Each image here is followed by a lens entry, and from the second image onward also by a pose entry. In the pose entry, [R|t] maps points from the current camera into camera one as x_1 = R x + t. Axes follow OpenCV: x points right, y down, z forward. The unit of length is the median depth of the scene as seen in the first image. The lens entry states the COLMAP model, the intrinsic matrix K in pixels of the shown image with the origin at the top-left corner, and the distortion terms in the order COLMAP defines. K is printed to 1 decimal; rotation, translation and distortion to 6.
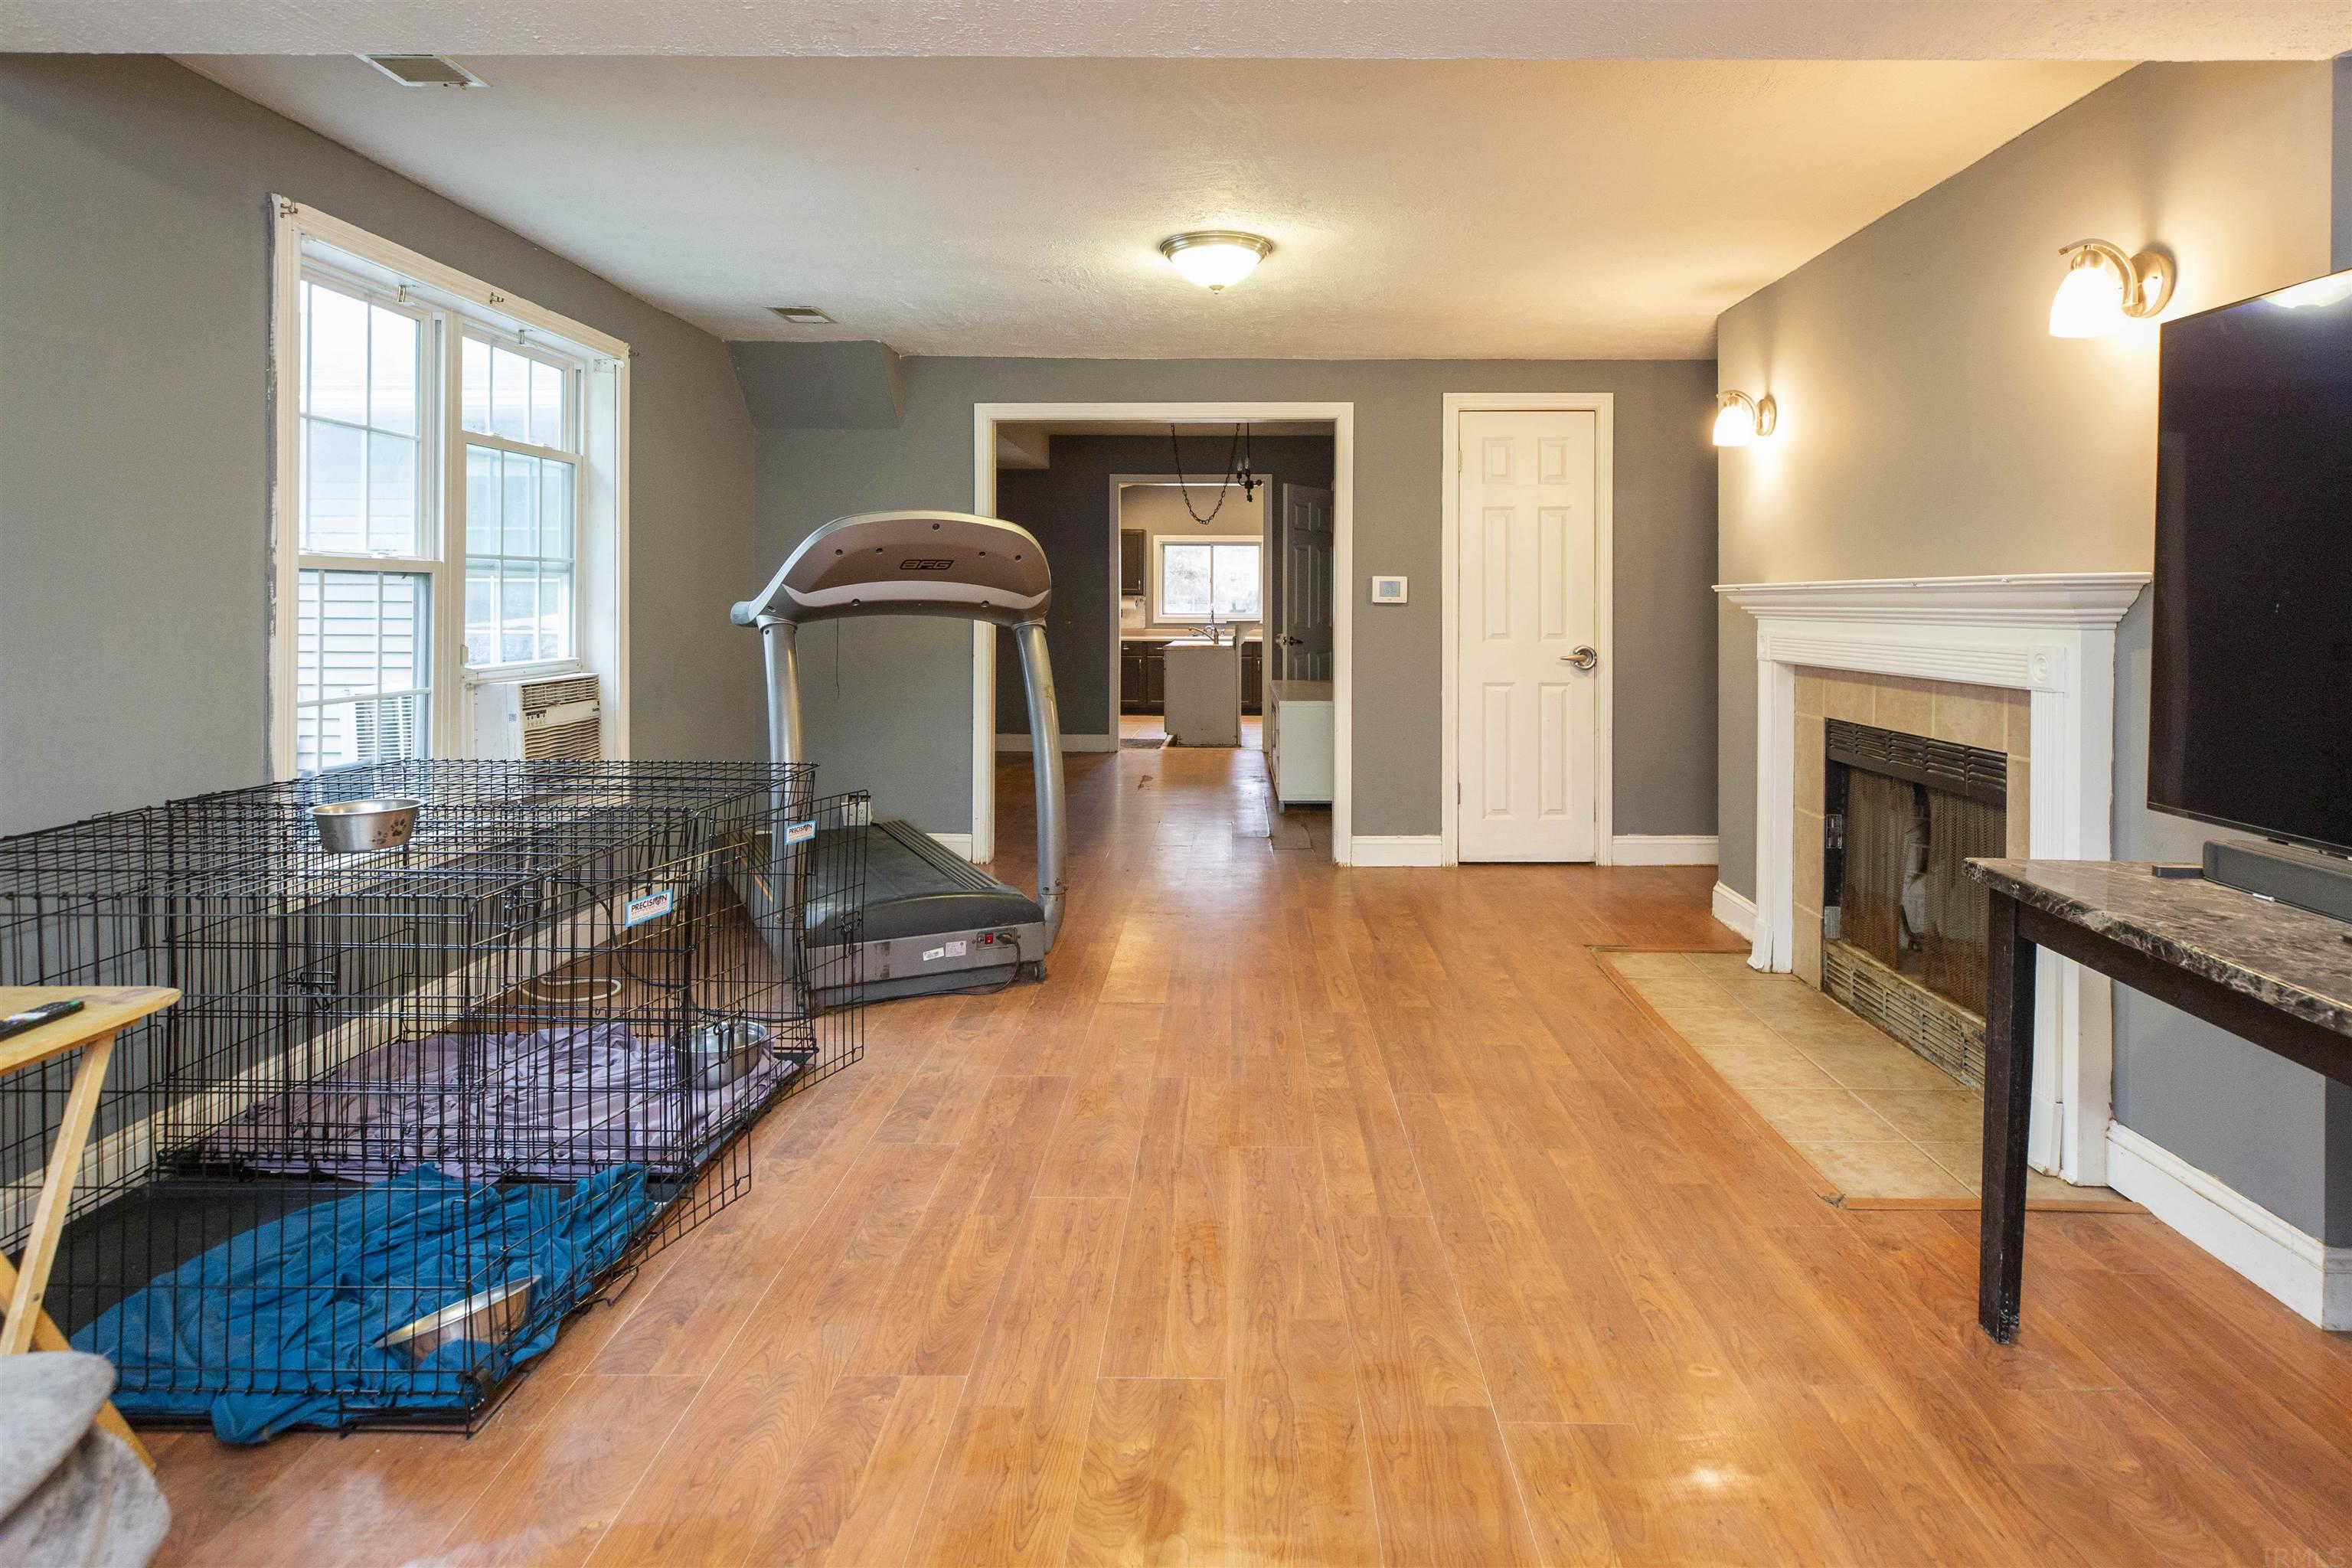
lens RADIAL K [[1220.6, 0, 1108.9], [0, 1220.6, 612.8], [0, 0, 1]] dist [-0.002448, 0.000254]
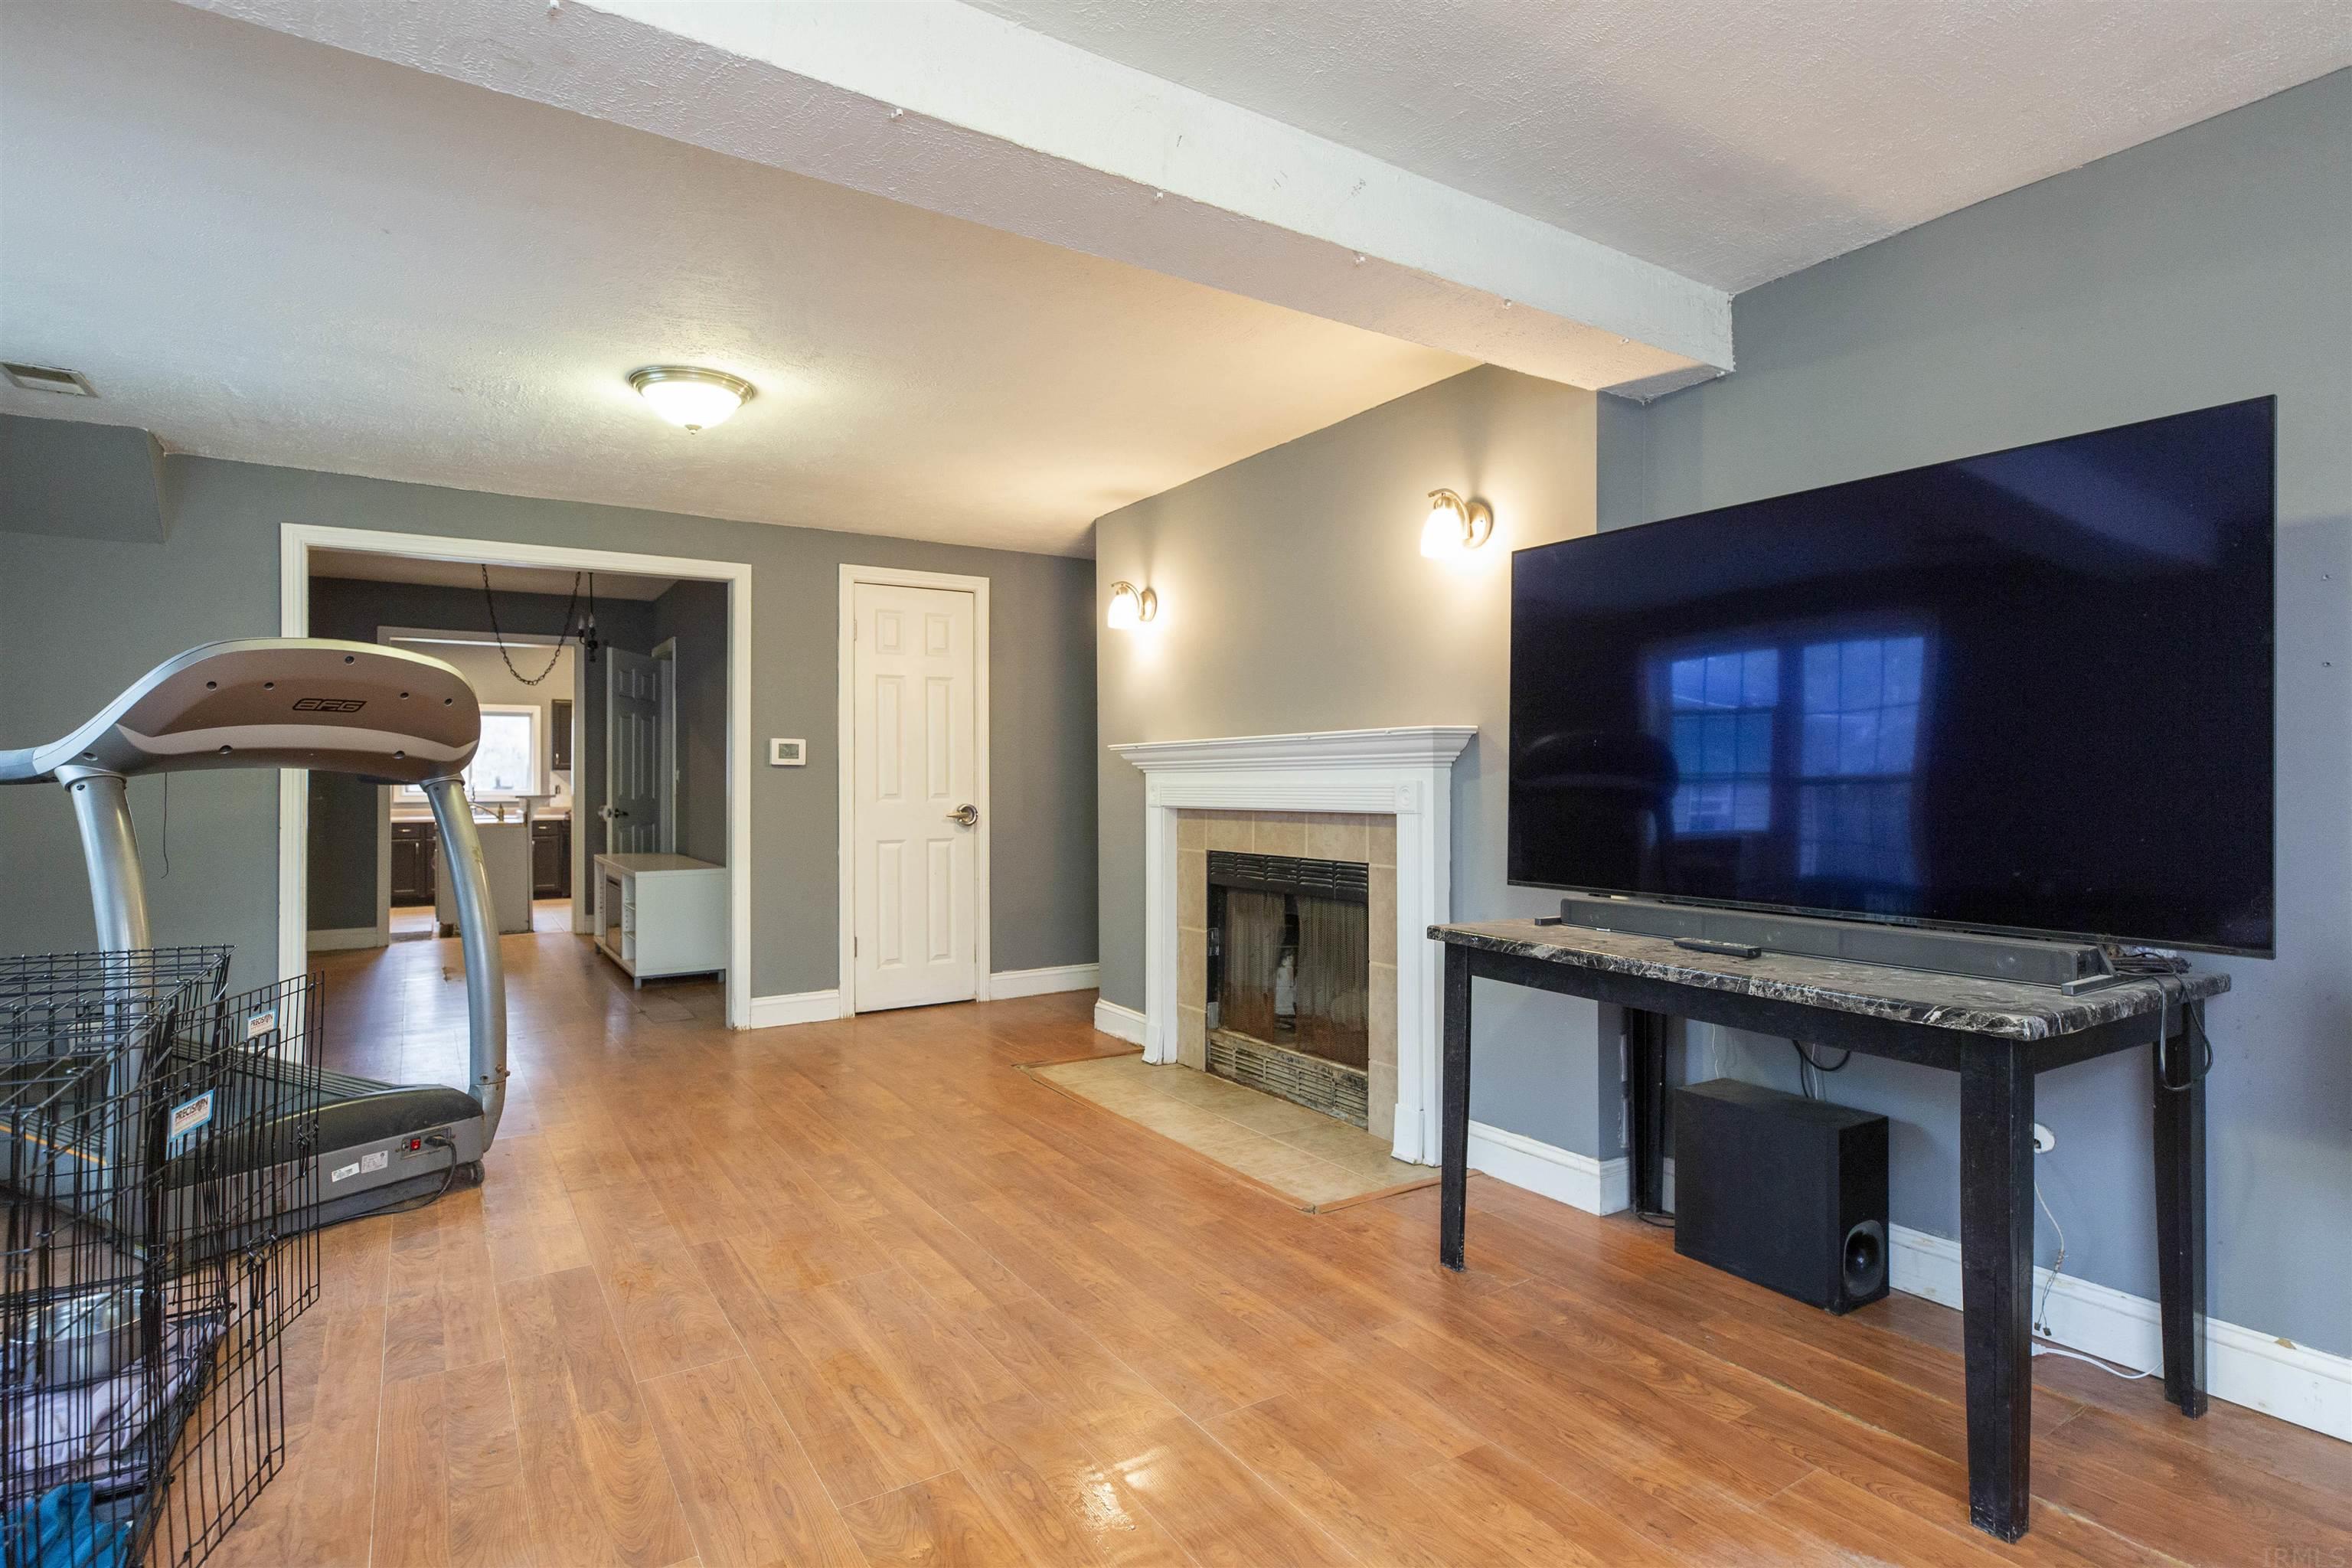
lens RADIAL K [[1220.6, 0, 1060.4], [0, 1220.6, 784.2], [0, 0, 1]] dist [-0.002448, 0.000254]
pose [[0.840255, -0.000802, 0.542191, -0.195037], [0.005695, 0.999957, -0.007347, 0.025042], [-0.542161, 0.009261, 0.840223, 0.034921]]
